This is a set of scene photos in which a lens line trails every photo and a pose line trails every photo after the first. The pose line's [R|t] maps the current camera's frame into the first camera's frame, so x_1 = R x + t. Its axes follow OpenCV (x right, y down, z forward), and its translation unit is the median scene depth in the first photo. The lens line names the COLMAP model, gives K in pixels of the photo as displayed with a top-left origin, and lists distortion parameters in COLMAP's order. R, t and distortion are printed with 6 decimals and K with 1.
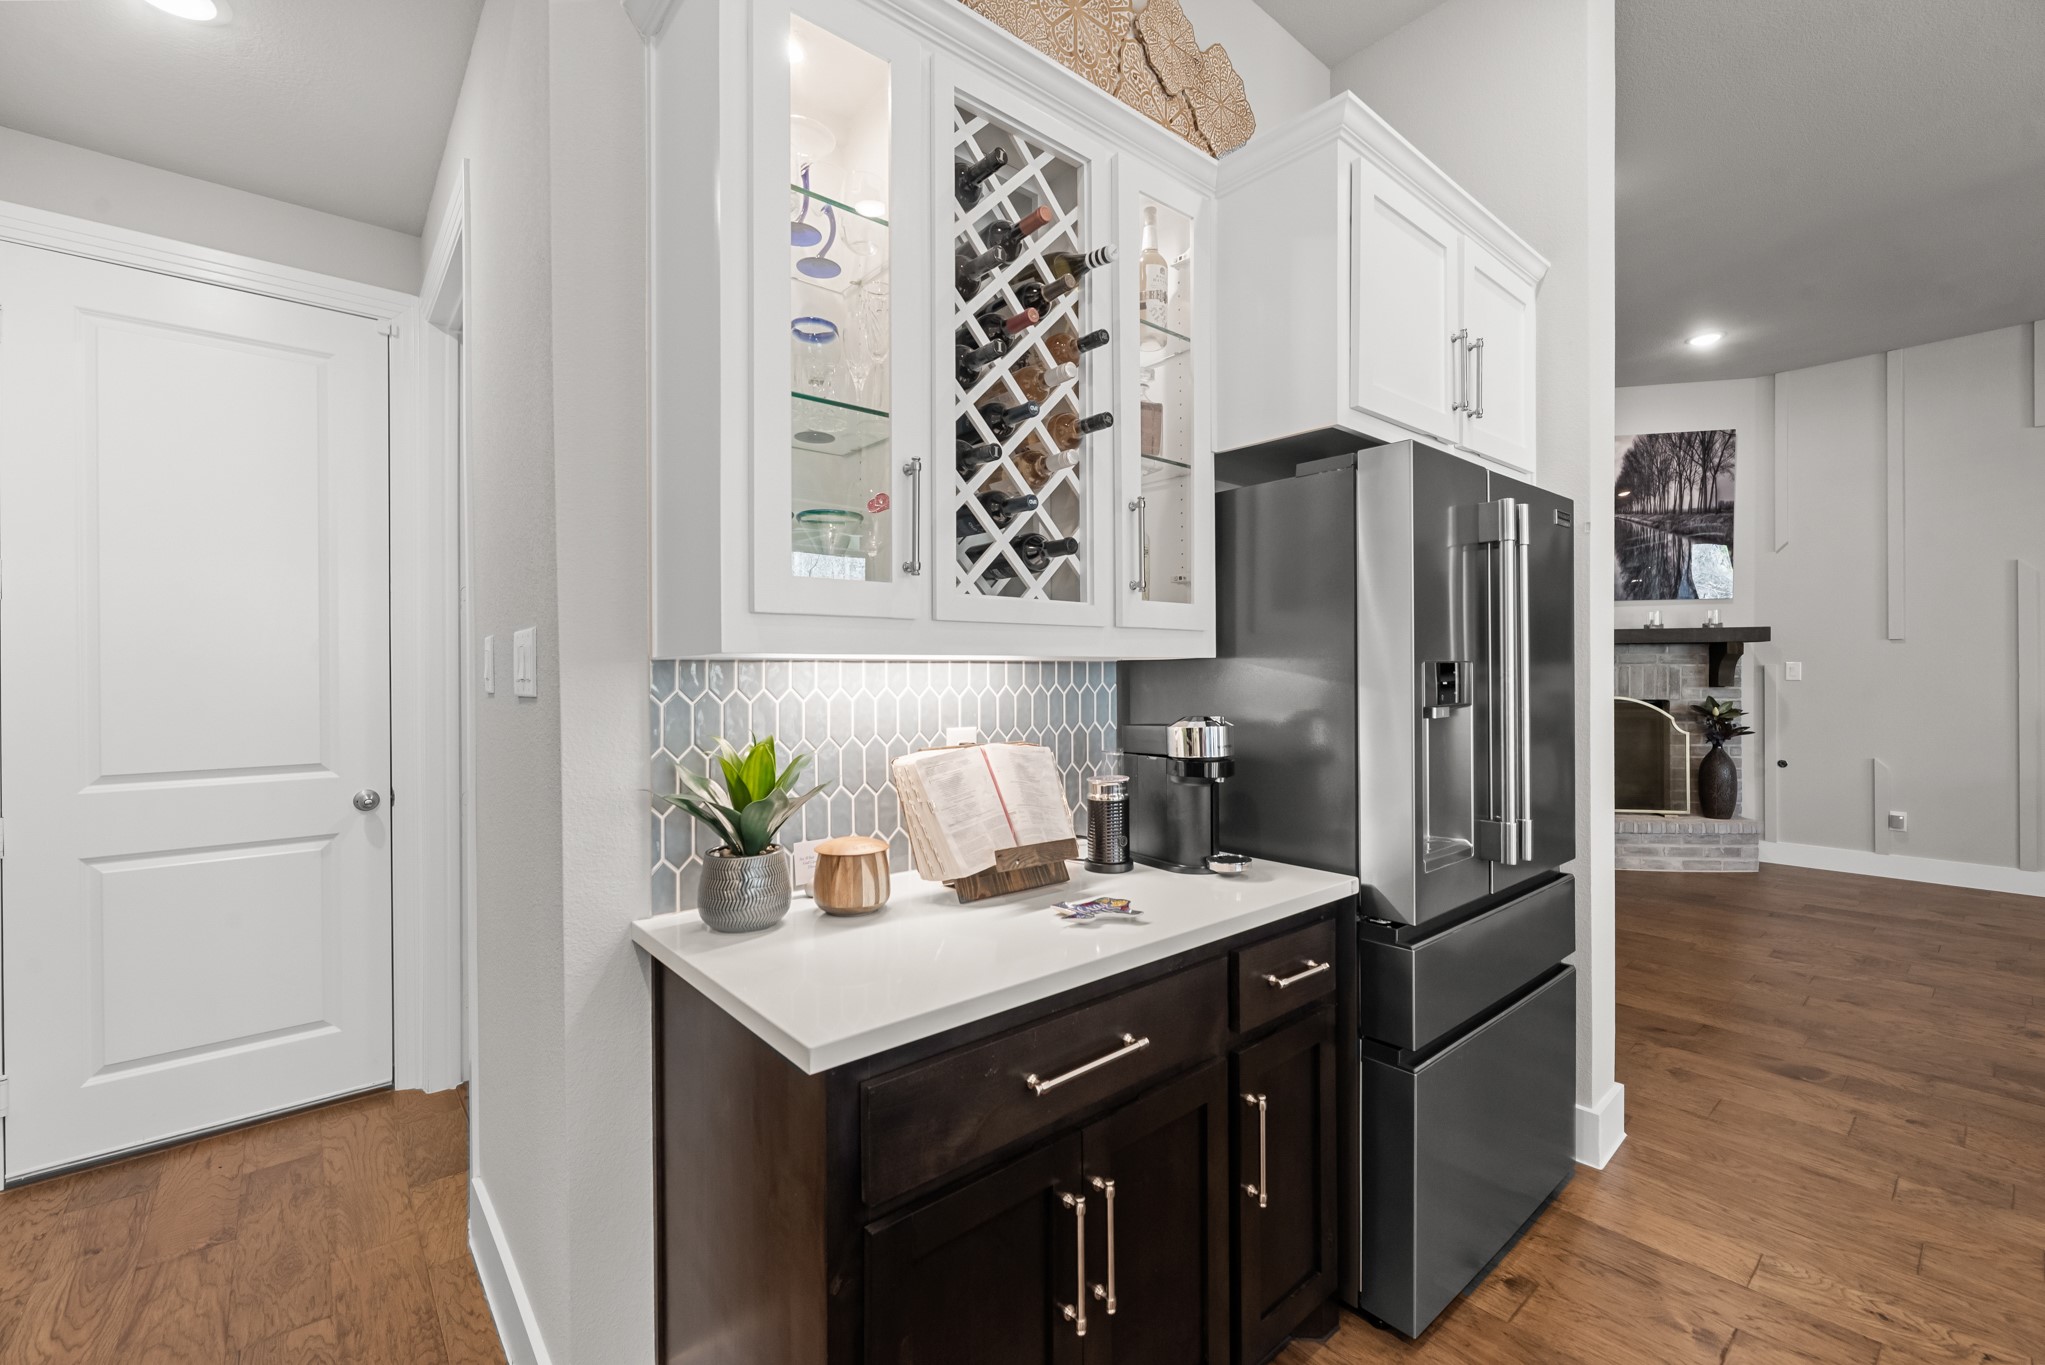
lens RADIAL K [[855.5, 0, 1018.5], [0, 855.5, 674.1], [0, 0, 1]] dist [-0.001377, 0.000282]
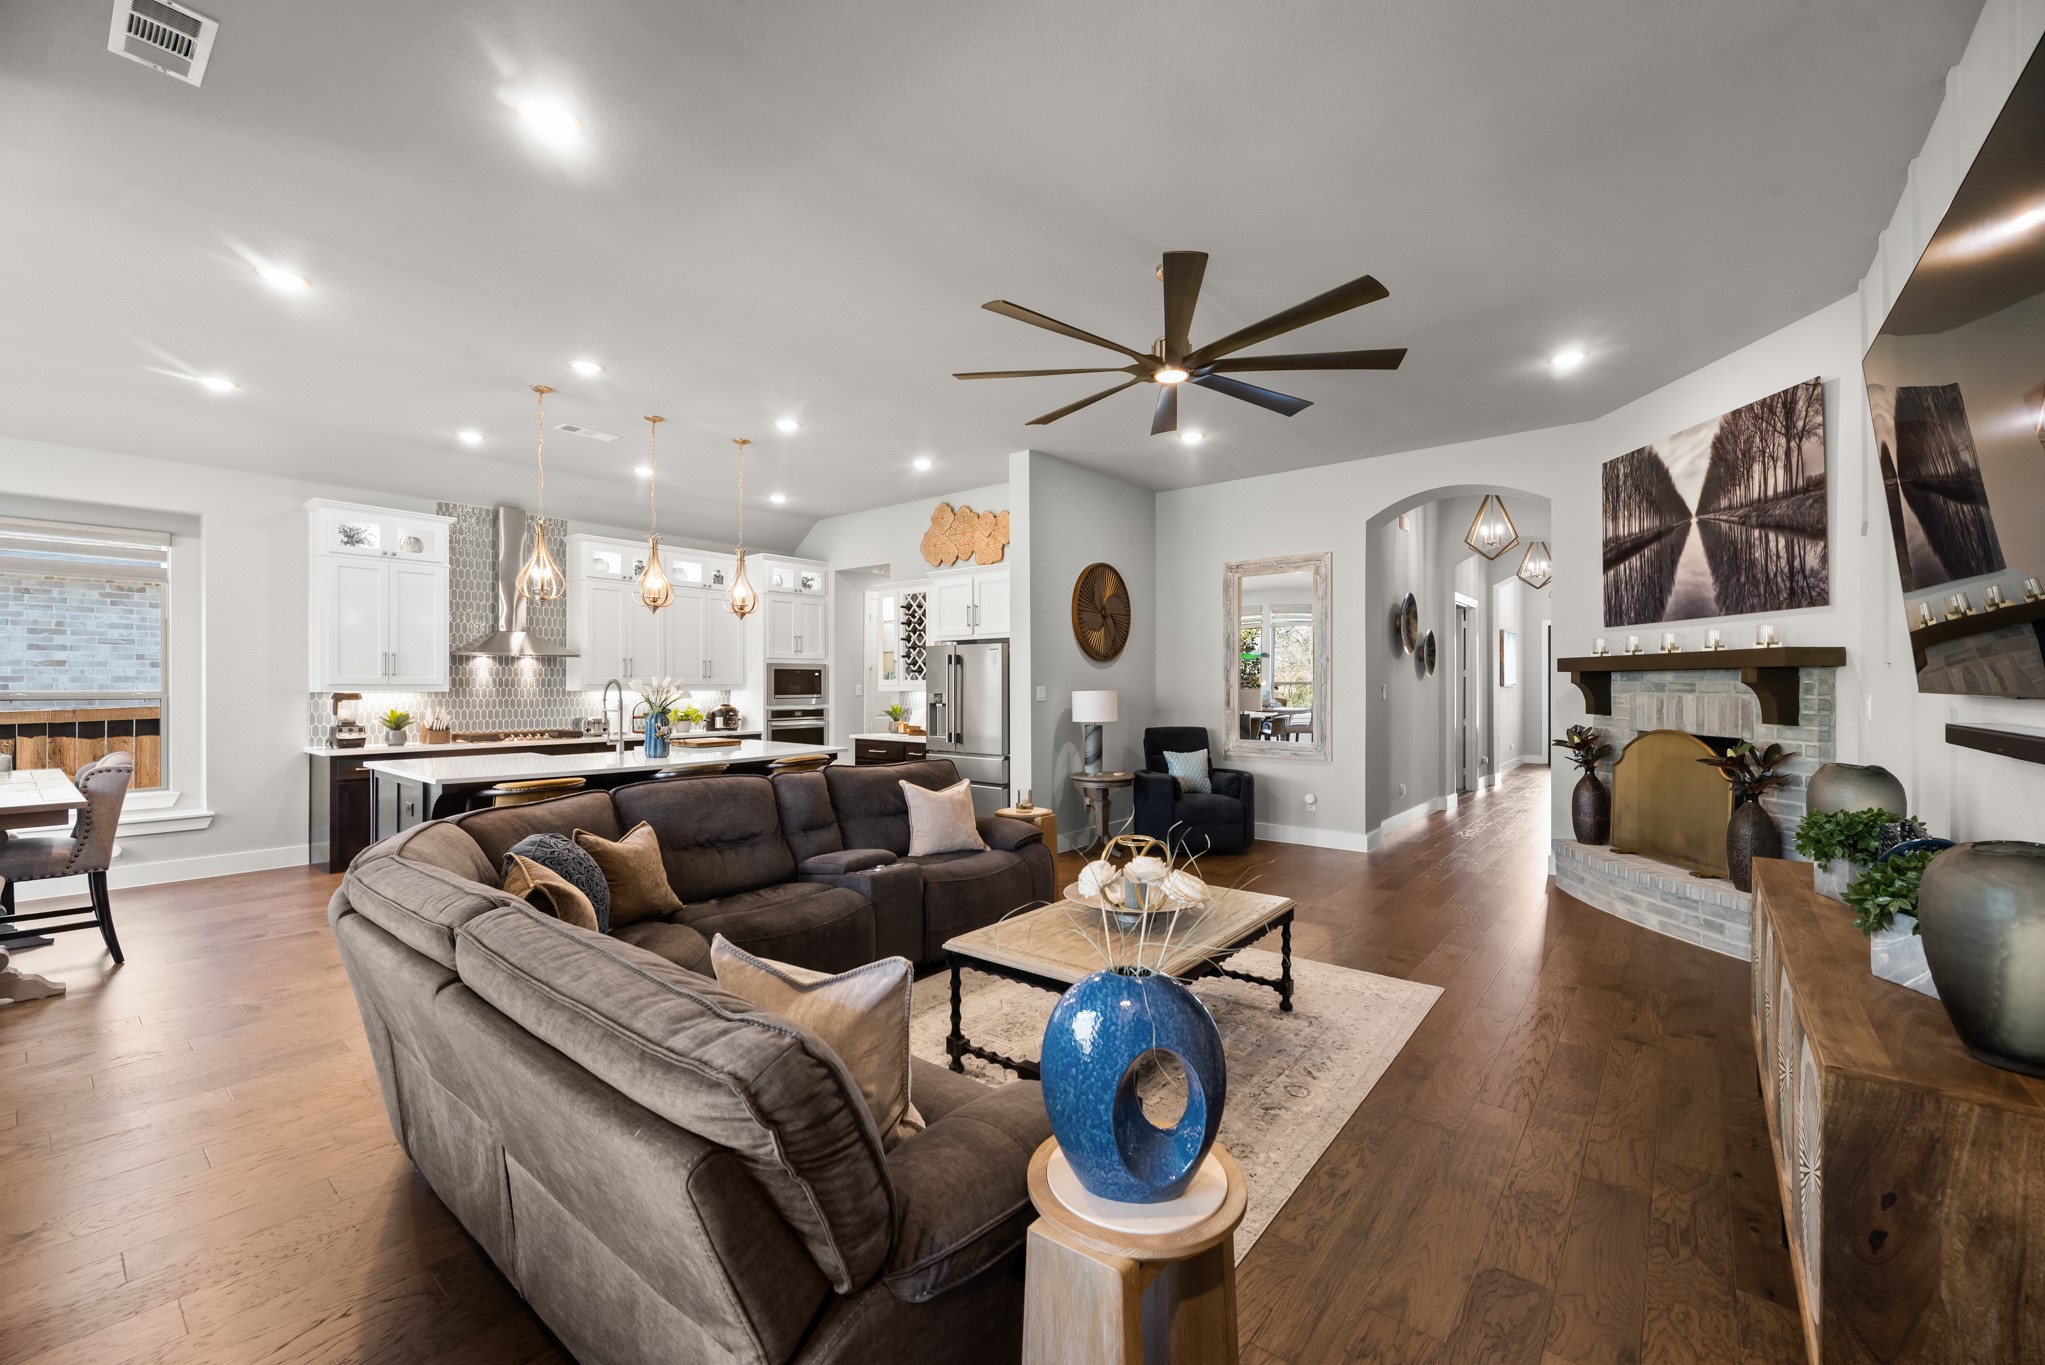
lens RADIAL K [[822.1, 0, 1035.4], [0, 822.1, 687.4], [0, 0, 1]] dist [-0.001669, 0.000344]
pose [[0.188577, 0.010747, -0.982000, 1.476900], [-0.000131, 0.999940, 0.010918, -0.028002], [0.982058, -0.001930, 0.188567, 0.215432]]
